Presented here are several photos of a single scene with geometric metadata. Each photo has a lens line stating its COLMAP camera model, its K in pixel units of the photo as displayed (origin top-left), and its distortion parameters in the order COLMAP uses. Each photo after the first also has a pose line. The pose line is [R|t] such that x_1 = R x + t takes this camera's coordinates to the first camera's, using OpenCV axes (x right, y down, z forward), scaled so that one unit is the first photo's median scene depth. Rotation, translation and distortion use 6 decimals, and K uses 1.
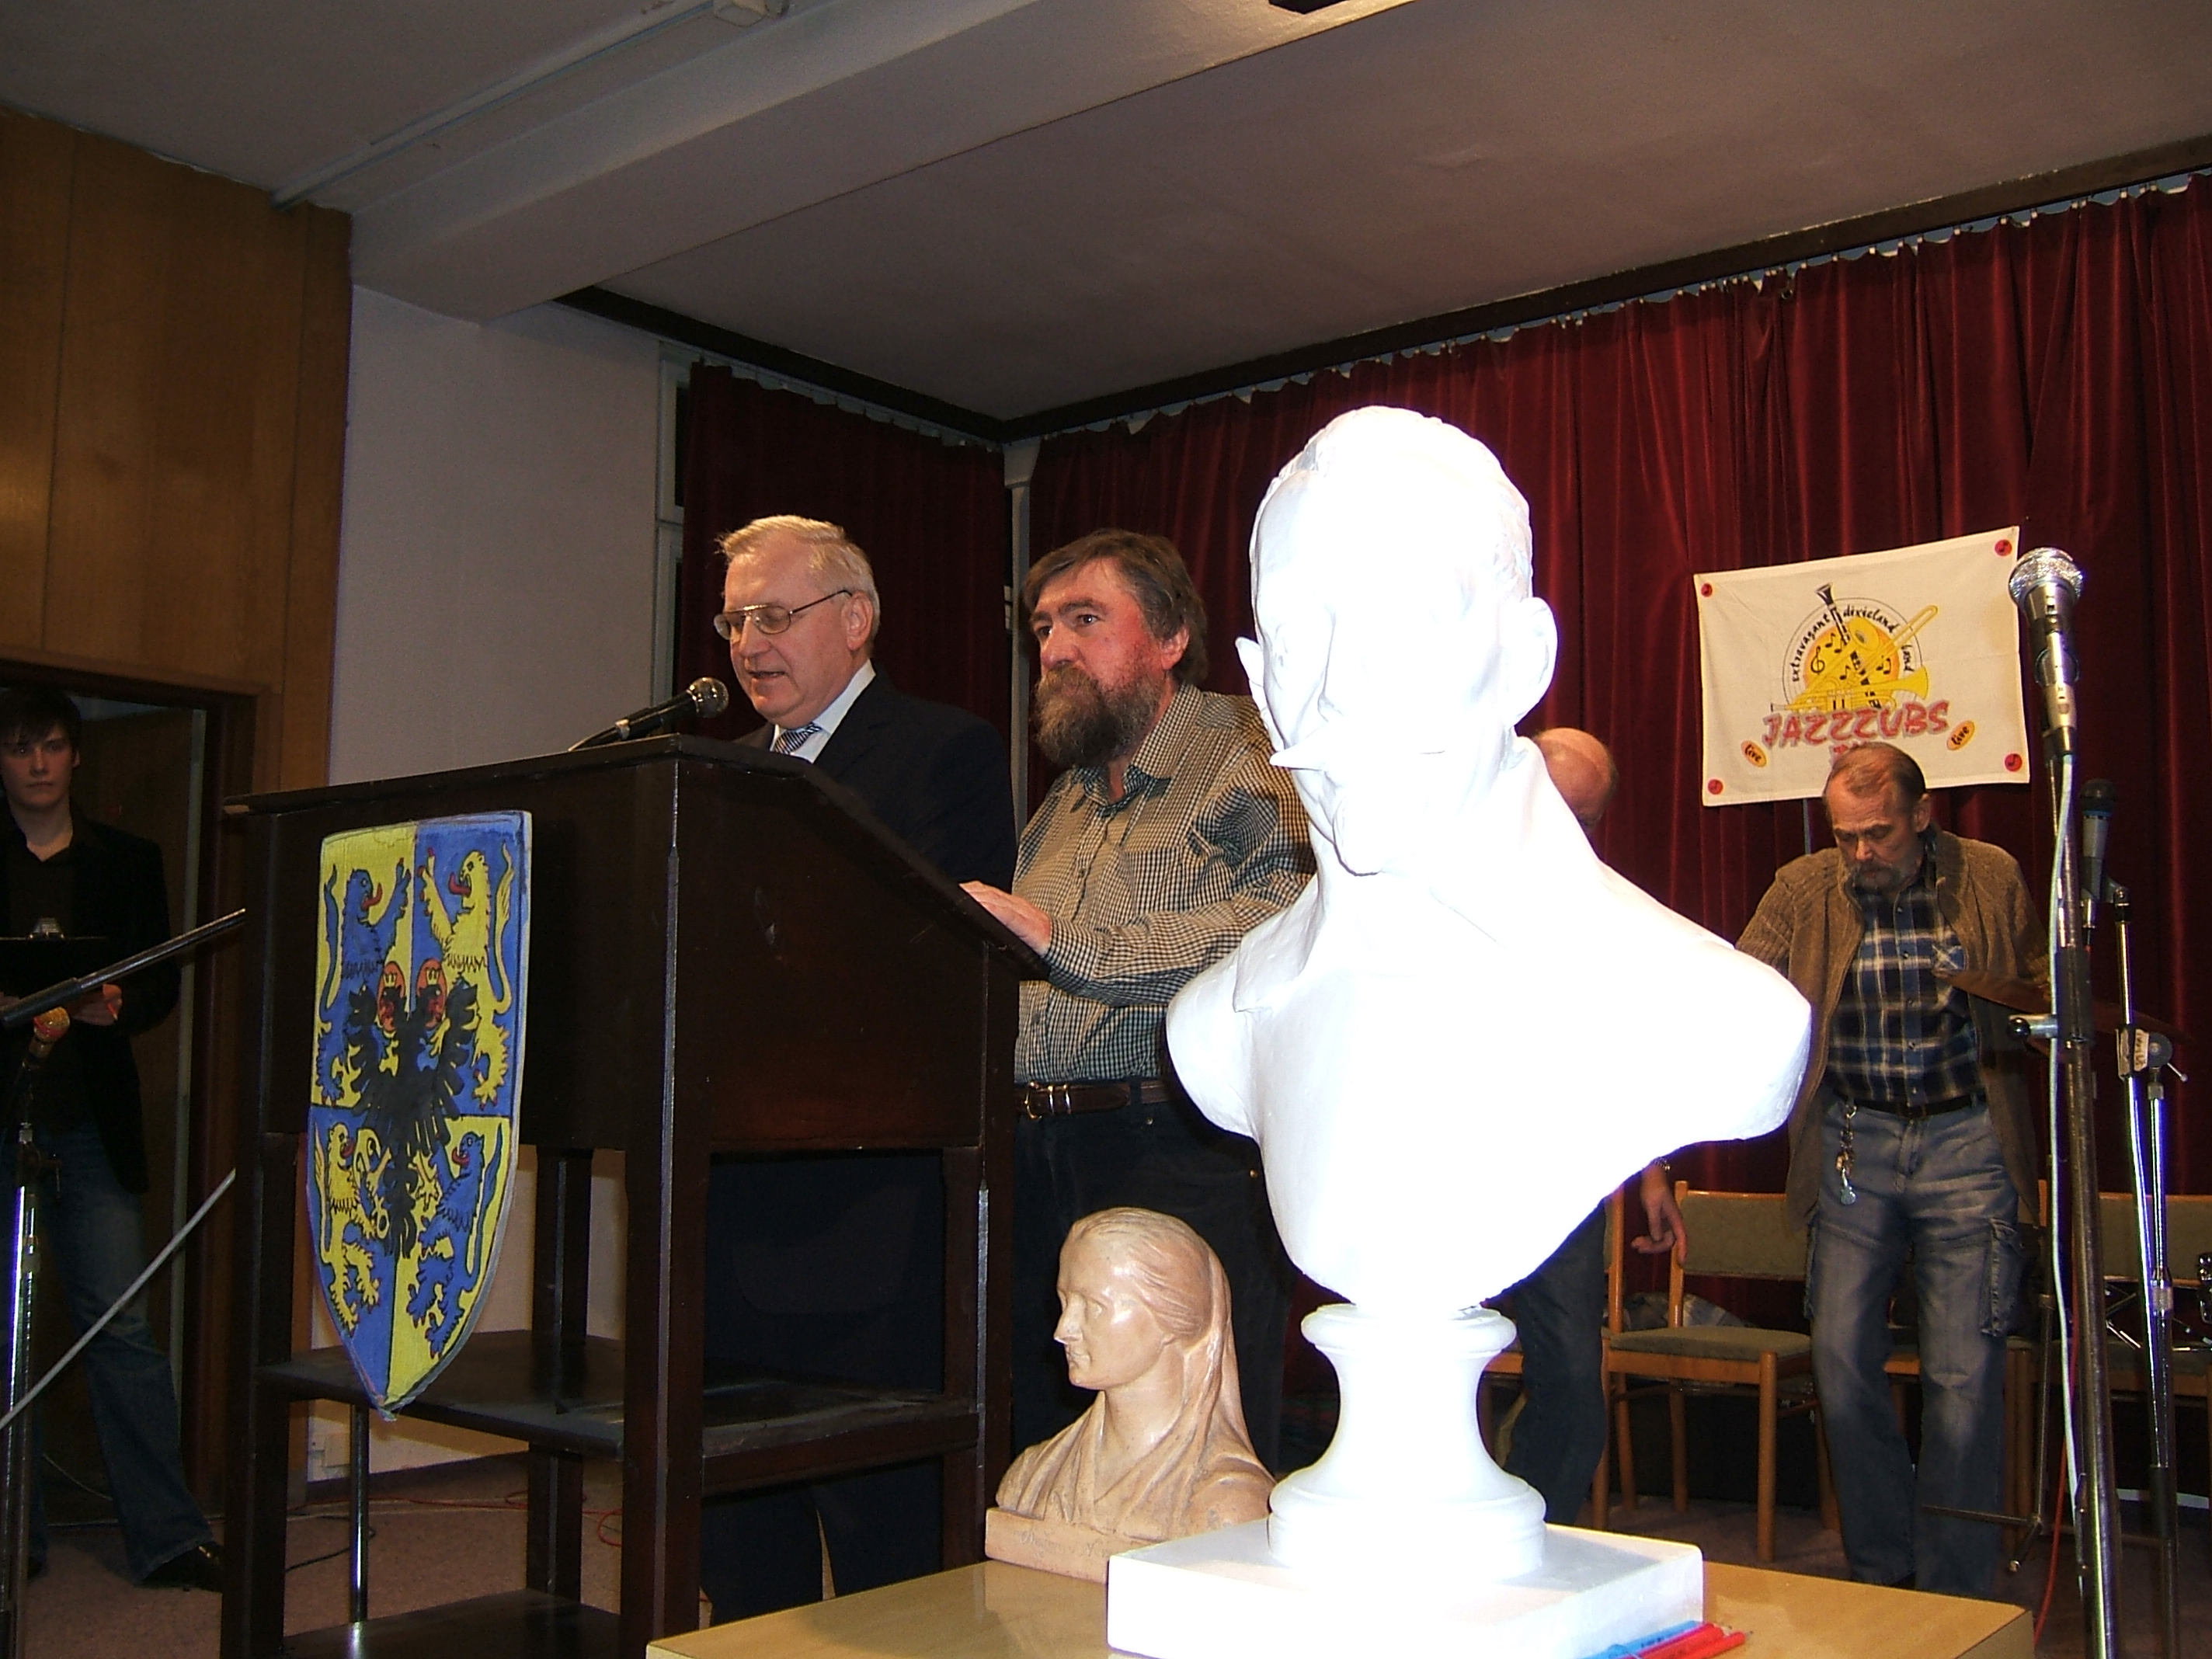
lens RADIAL K [[2148.2, 0, 1106.0], [0, 2148.2, 829.5], [0, 0, 1]] dist [-0.137831, 0.104354]
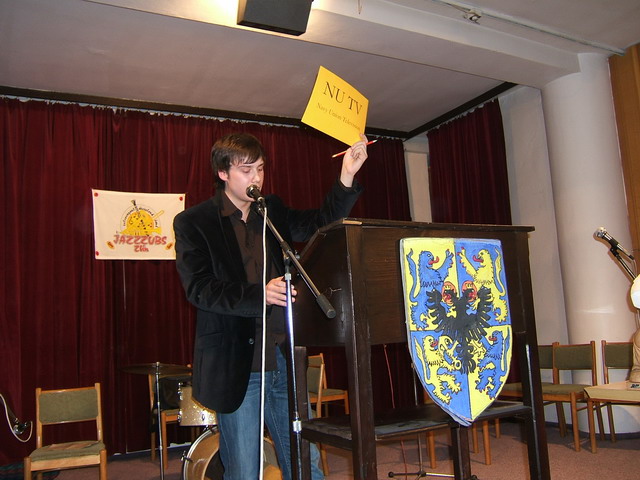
lens RADIAL K [[621.5, 0, 320.0], [0, 621.5, 240.0], [0, 0, 1]] dist [-0.137831, 0.104354]
pose [[0.371699, 0.104077, 0.922501, -1.276360], [-0.040719, 0.994567, -0.095801, 0.098080], [-0.927460, -0.001954, 0.373918, 0.846943]]
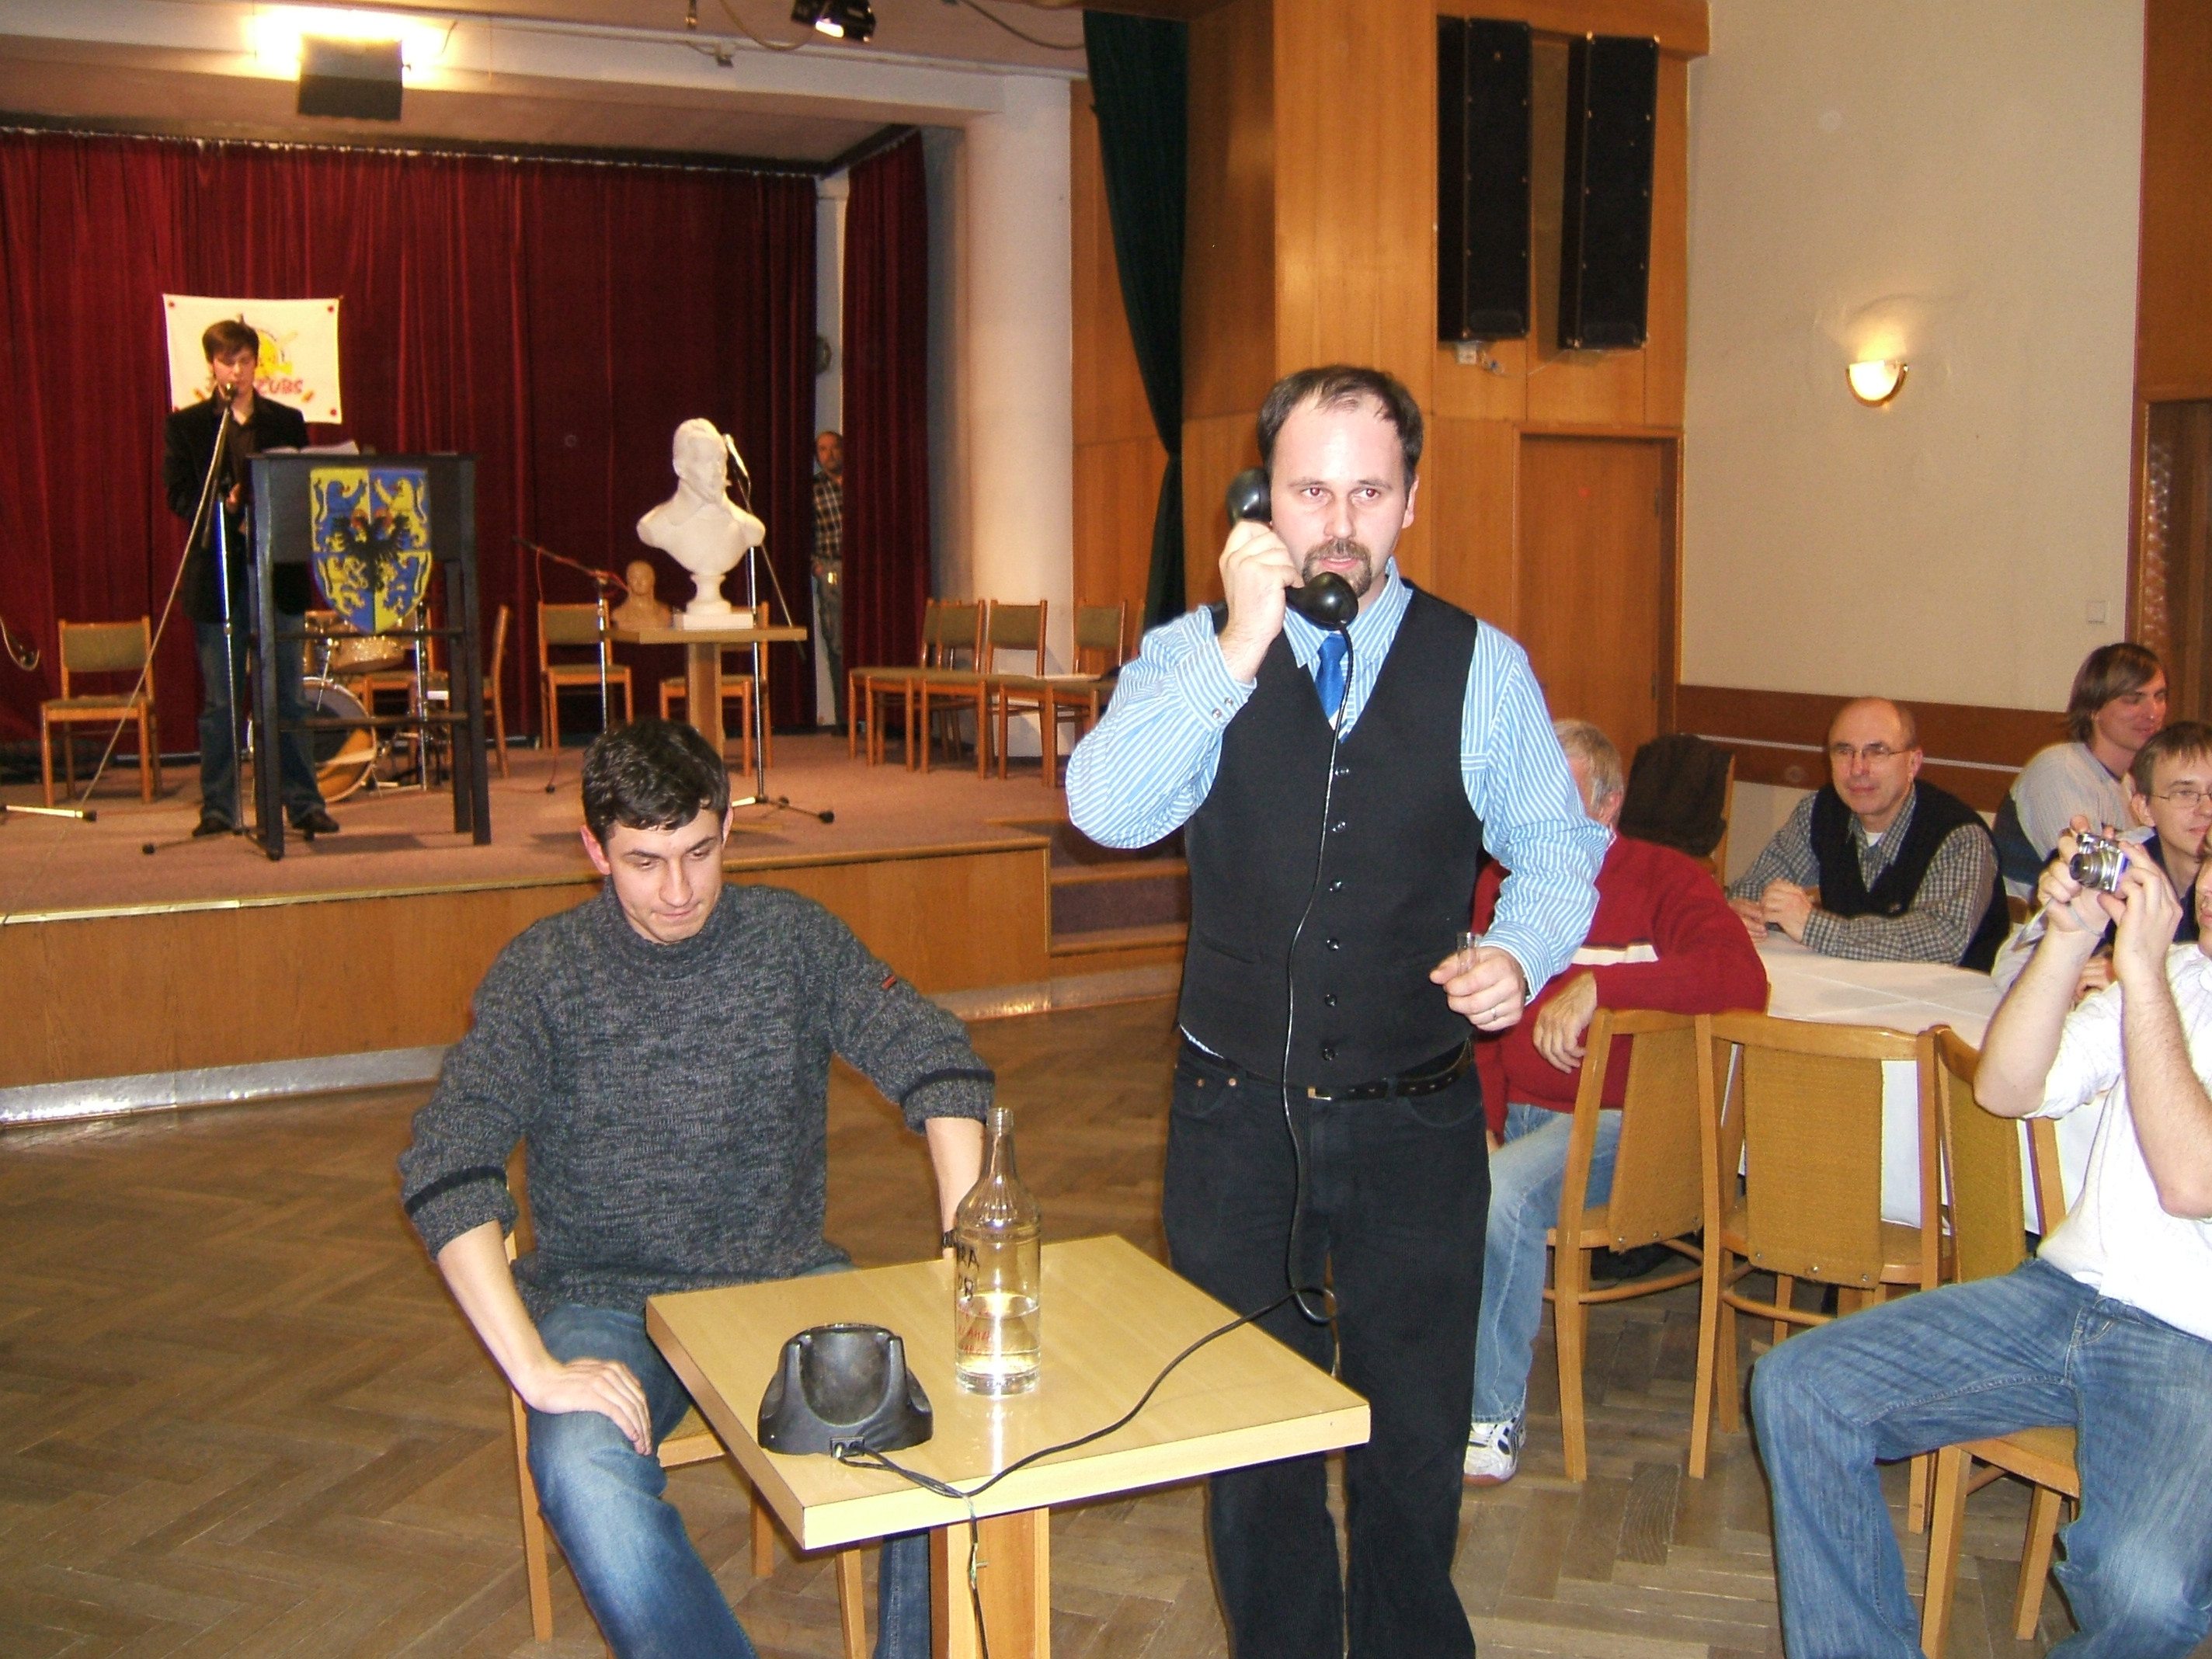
lens RADIAL K [[2148.2, 0, 1106.0], [0, 2148.2, 829.5], [0, 0, 1]] dist [-0.137831, 0.104354]
pose [[0.413854, -0.116878, 0.902809, -3.042282], [-0.090015, 0.981610, 0.168343, -0.113819], [-0.905882, -0.150935, 0.395723, -1.564012]]
